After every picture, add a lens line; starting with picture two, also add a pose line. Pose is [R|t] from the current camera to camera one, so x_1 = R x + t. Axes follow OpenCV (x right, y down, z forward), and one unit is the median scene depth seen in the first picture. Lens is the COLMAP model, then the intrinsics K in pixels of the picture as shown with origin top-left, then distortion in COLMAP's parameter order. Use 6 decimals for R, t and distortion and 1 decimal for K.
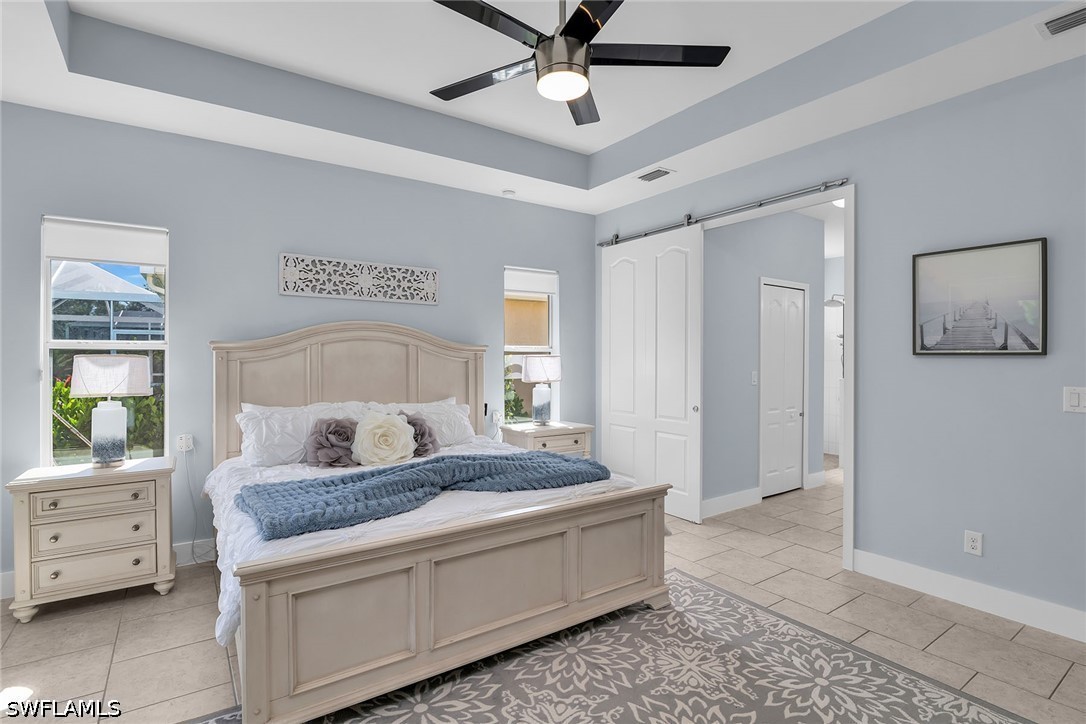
lens RADIAL K [[528.7, 0, 548.2], [0, 528.7, 356.8], [0, 0, 1]] dist [-0.004265, -0.000896]
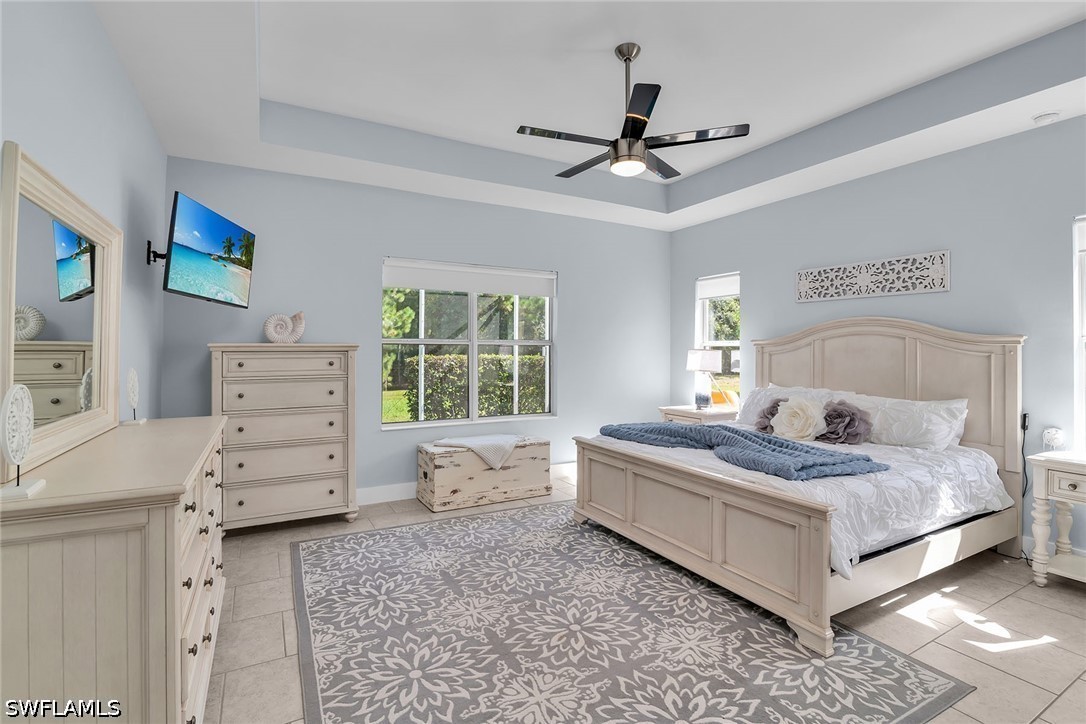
lens RADIAL K [[501.0, 0, 548.2], [0, 501.0, 355.8], [0, 0, 1]] dist [-0.021946, 0.000589]
pose [[-0.090058, 0.006013, -0.995918, 0.782760], [-0.008227, 0.999943, 0.006781, 0.009951], [0.995903, 0.008804, -0.090004, 0.501771]]
